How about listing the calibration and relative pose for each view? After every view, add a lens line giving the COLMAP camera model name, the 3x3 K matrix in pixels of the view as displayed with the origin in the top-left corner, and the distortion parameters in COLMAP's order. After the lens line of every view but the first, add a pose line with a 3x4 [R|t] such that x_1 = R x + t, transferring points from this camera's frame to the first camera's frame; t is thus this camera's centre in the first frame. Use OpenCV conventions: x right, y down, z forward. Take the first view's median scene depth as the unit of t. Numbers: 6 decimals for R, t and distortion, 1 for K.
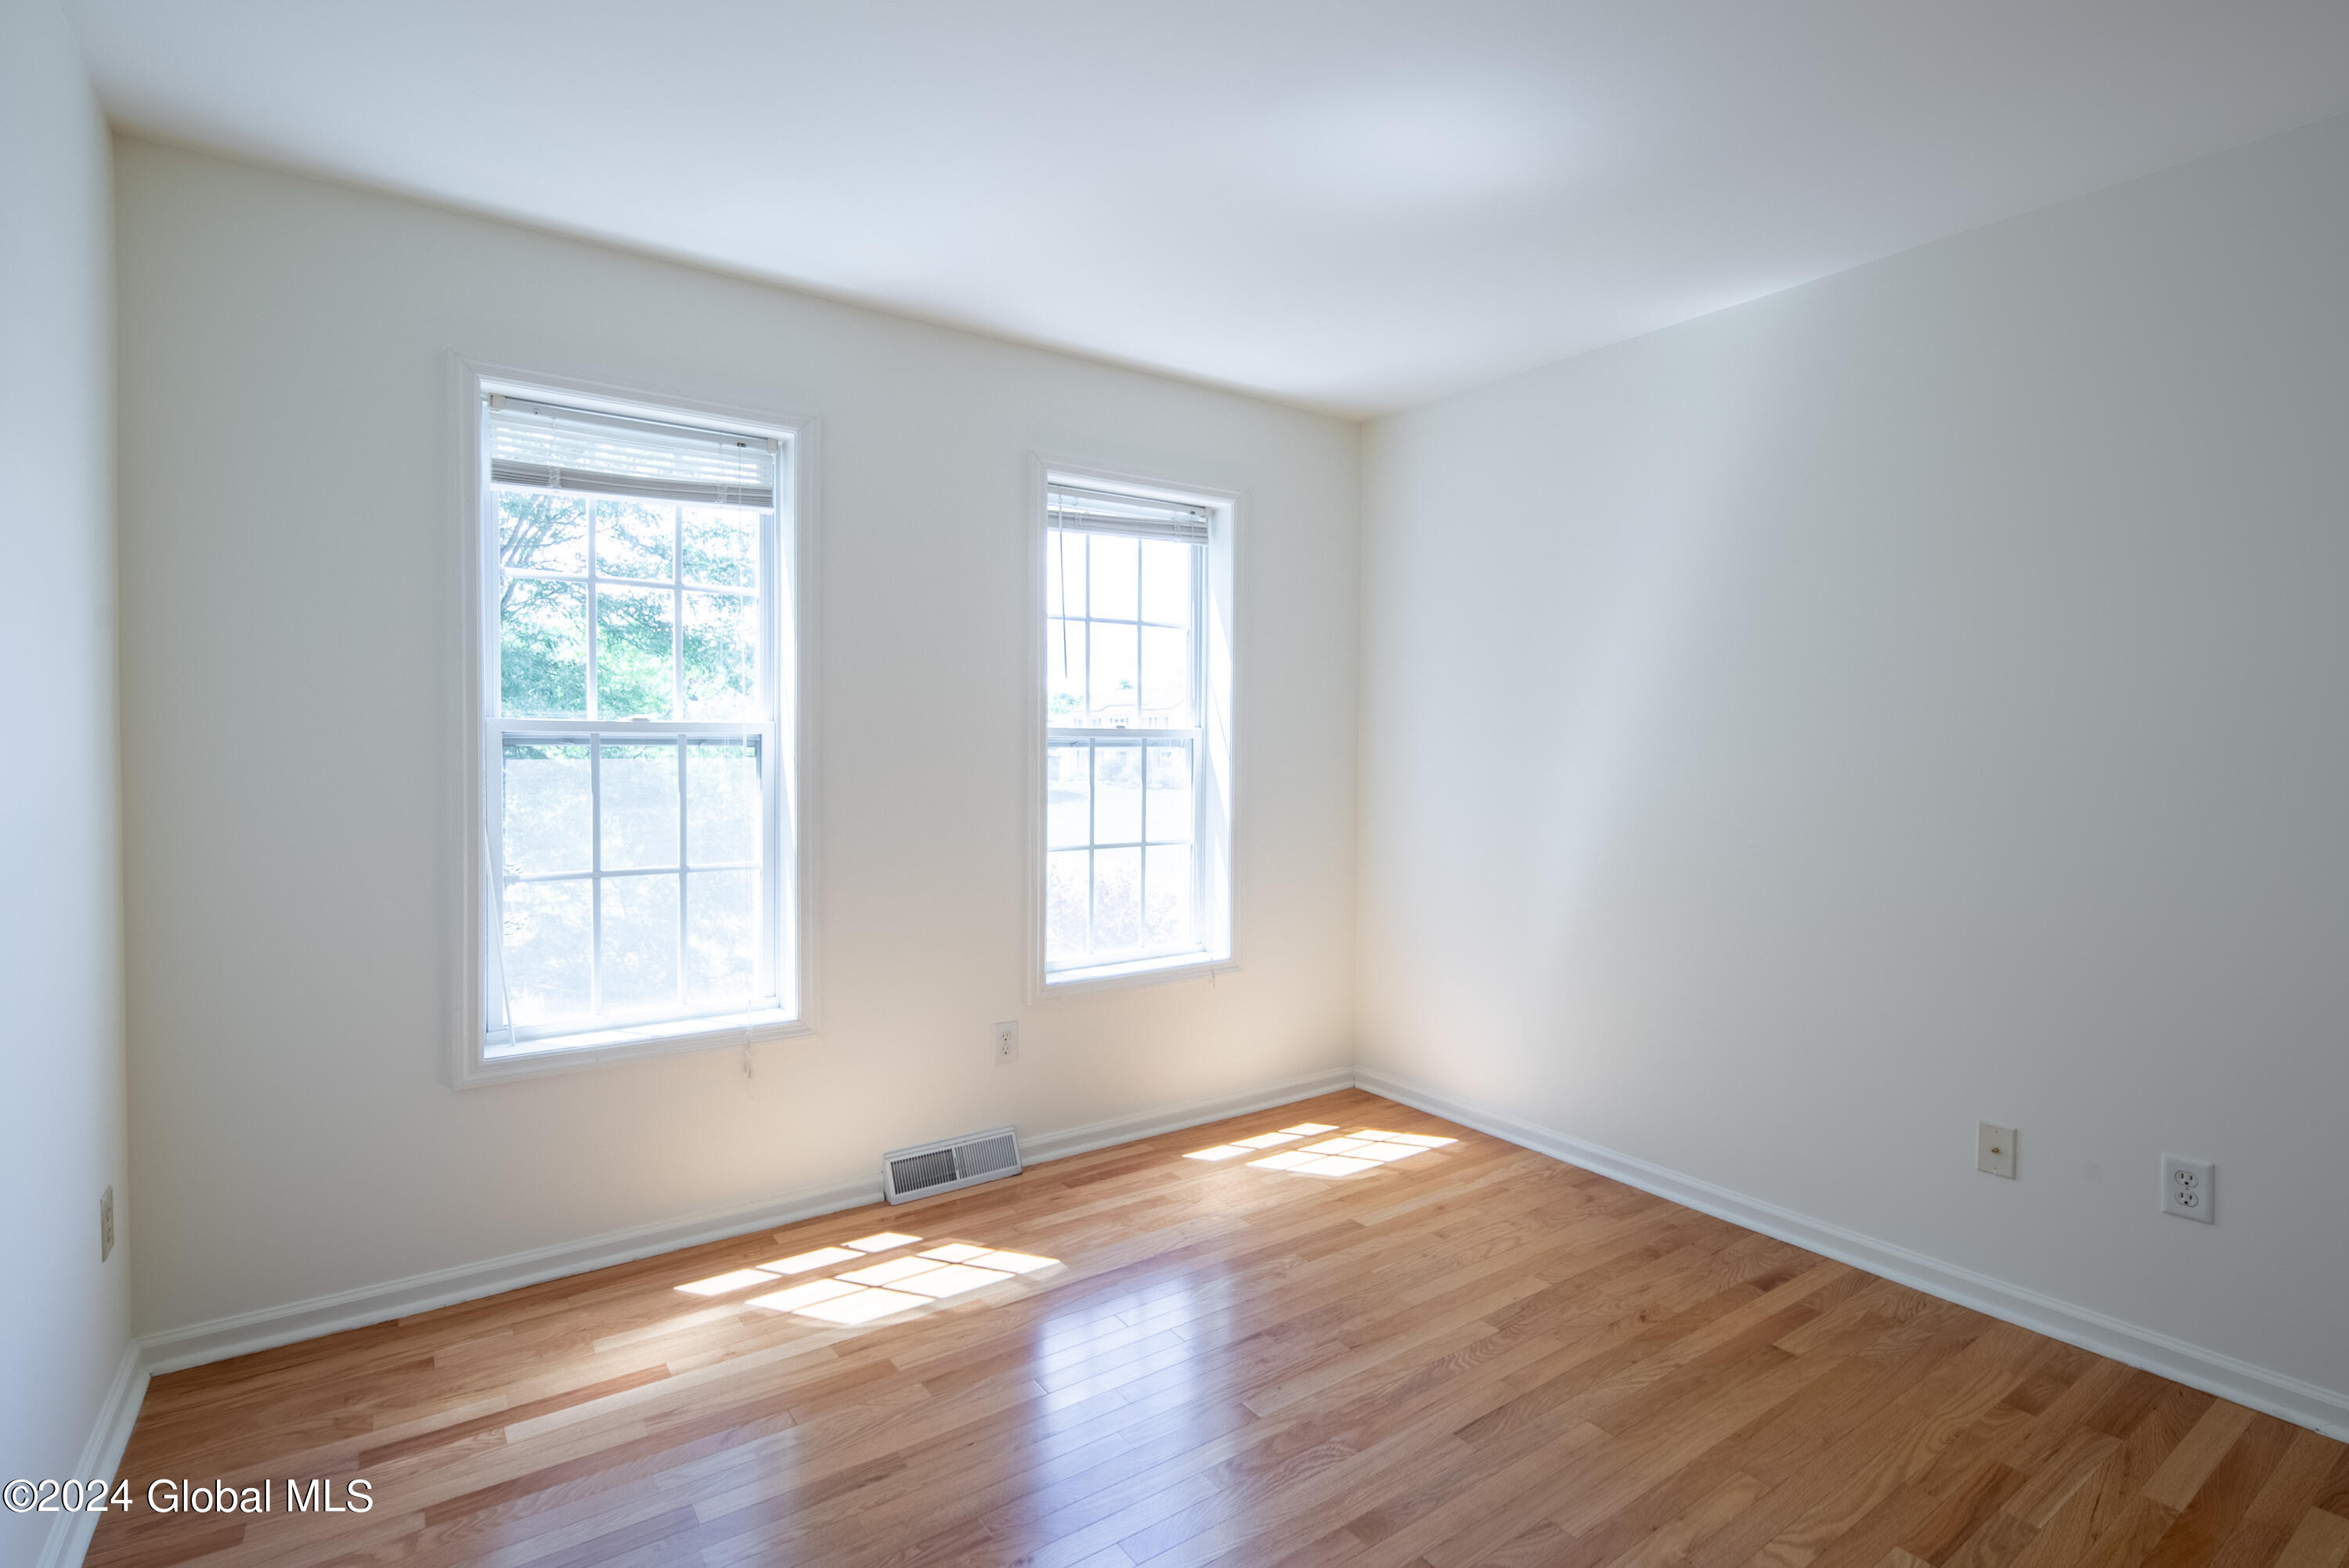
lens RADIAL K [[1084.6, 0, 1198.3], [0, 1084.6, 761.5], [0, 0, 1]] dist [0.001759, -0.001268]
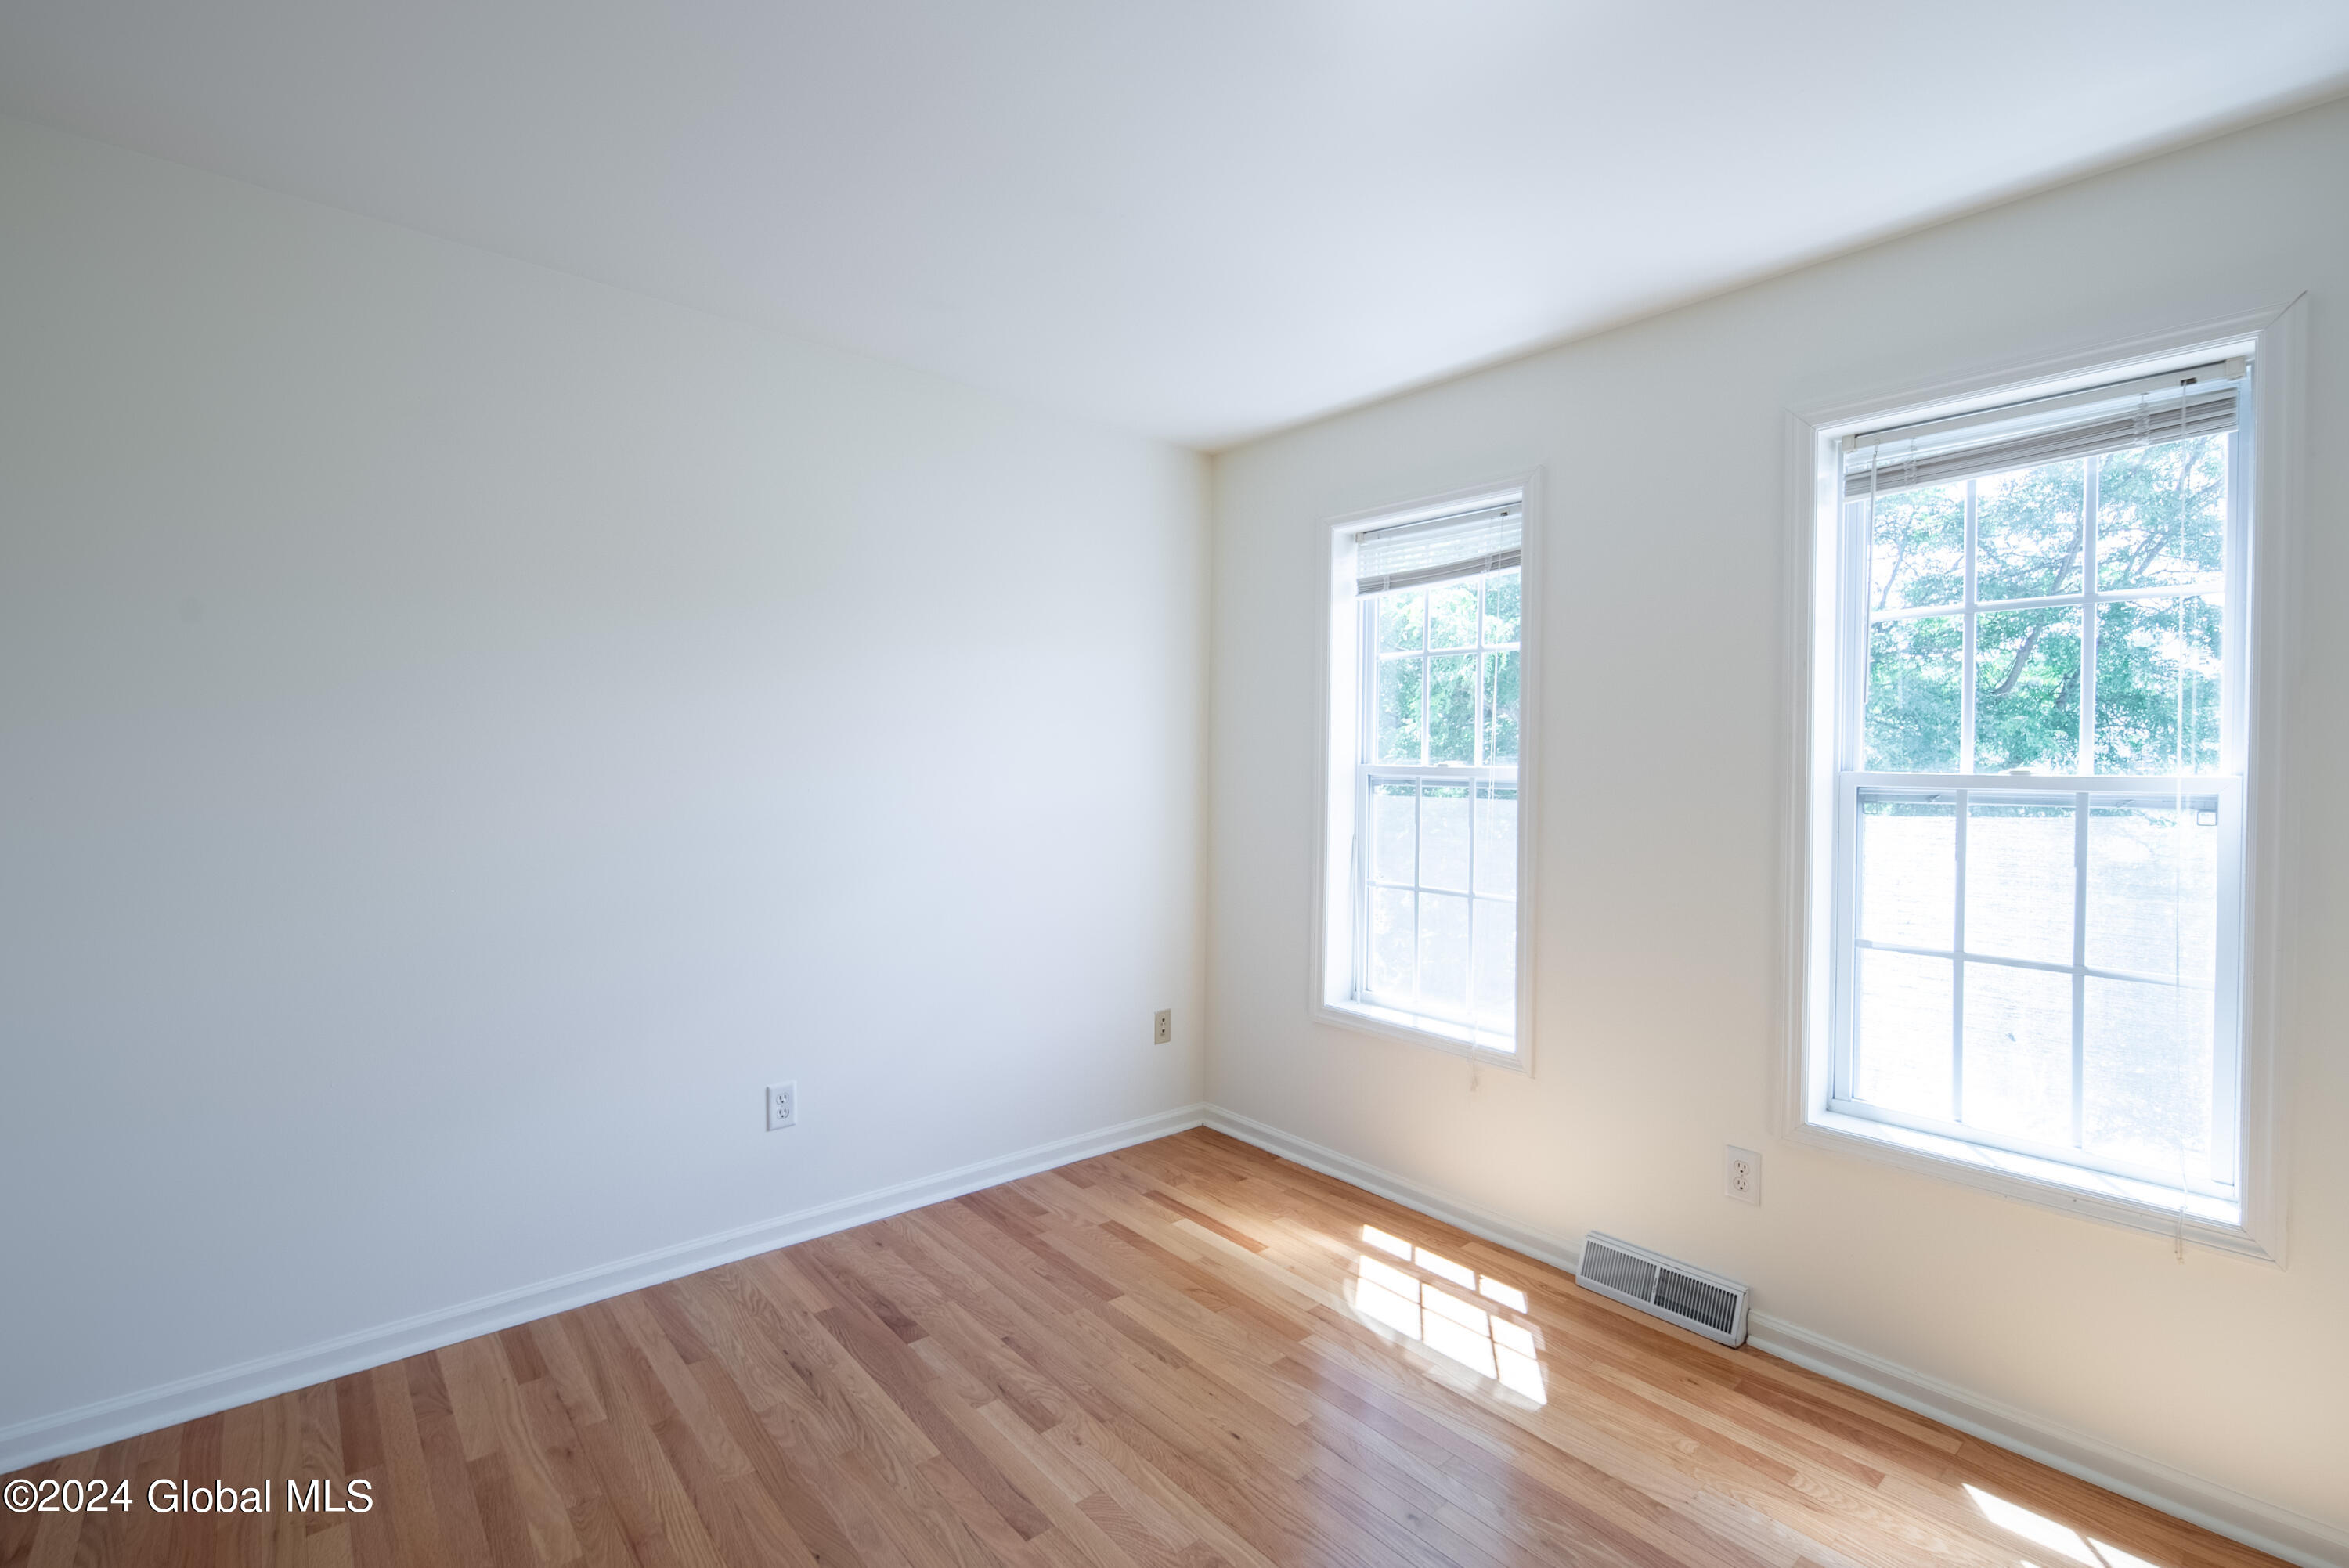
lens RADIAL K [[1084.6, 0, 1199.2], [0, 1084.6, 788.0], [0, 0, 1]] dist [0.001759, -0.001268]
pose [[0.093836, 0.008842, -0.995548, 0.700505], [-0.043470, 0.999043, 0.004776, -0.008014], [0.994638, 0.042828, 0.094131, 0.655503]]
